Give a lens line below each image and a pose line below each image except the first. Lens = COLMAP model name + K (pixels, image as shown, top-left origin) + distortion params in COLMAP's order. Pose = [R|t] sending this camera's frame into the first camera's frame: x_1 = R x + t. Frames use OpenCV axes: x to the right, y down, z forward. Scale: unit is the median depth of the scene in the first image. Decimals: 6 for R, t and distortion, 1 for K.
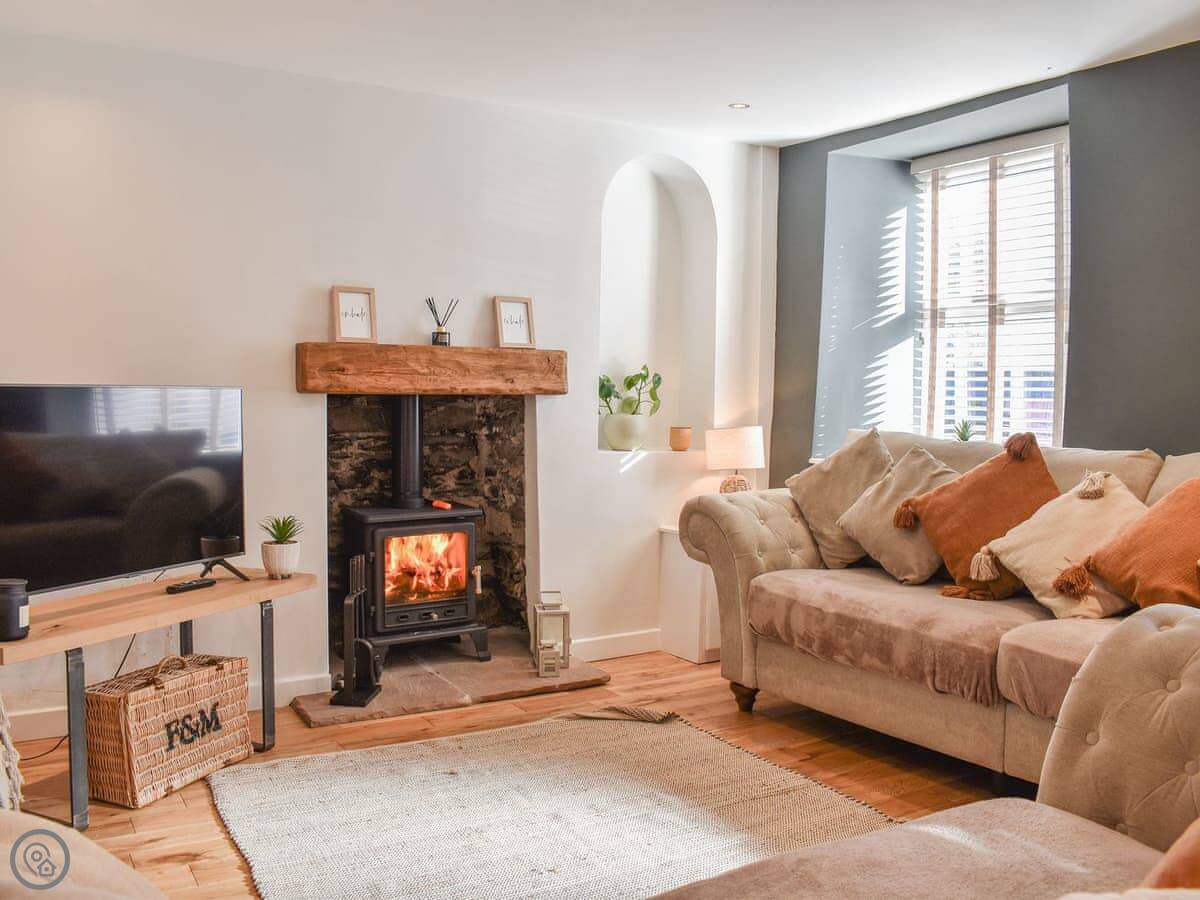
lens RADIAL K [[1061.4, 0, 602.3], [0, 1061.4, 404.9], [0, 0, 1]] dist [-0.097856, 0.011063]
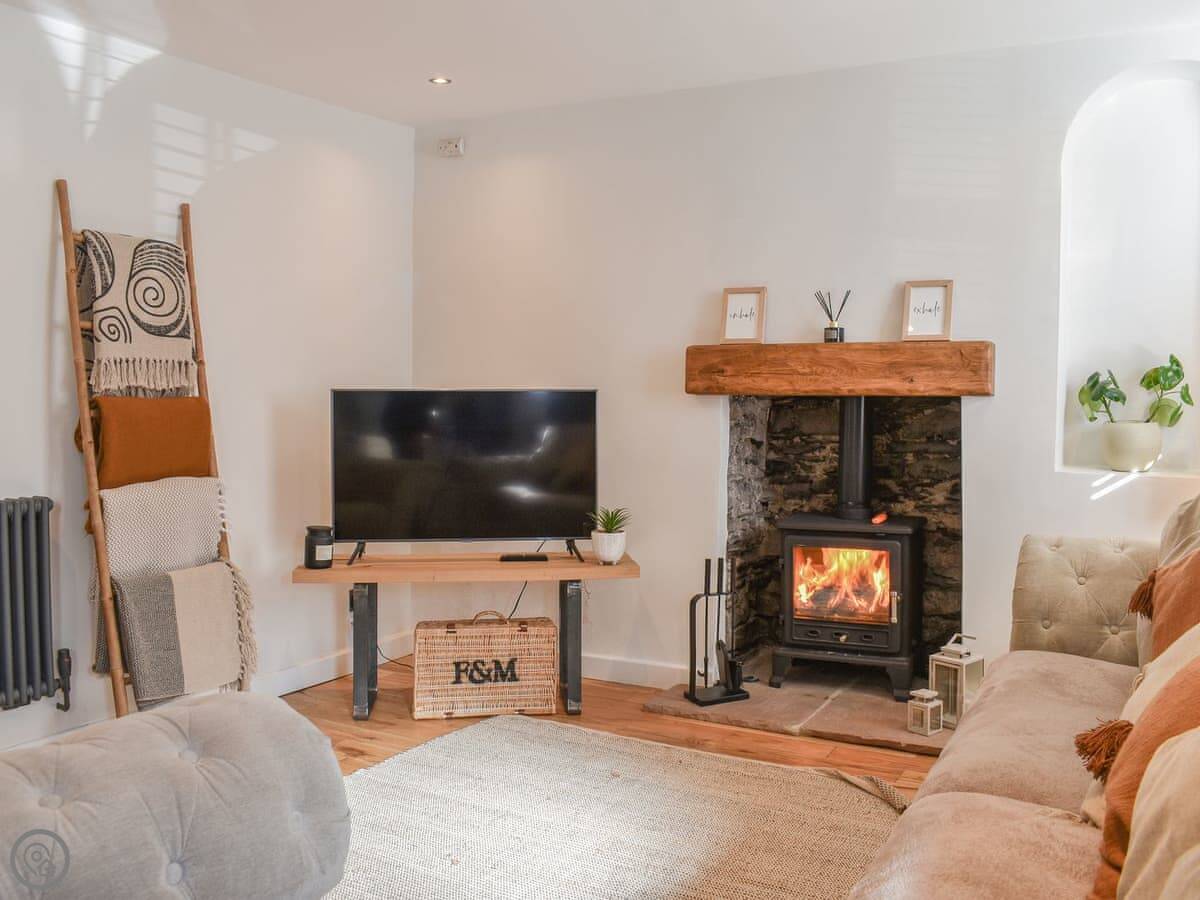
lens RADIAL K [[1087.8, 0, 614.3], [0, 1087.8, 432.8], [0, 0, 1]] dist [-0.069760, -0.002958]
pose [[0.501652, 0.029112, -0.864579, 0.573304], [-0.006769, 0.999535, 0.029729, -0.004499], [0.865043, -0.009061, 0.501616, 0.374742]]
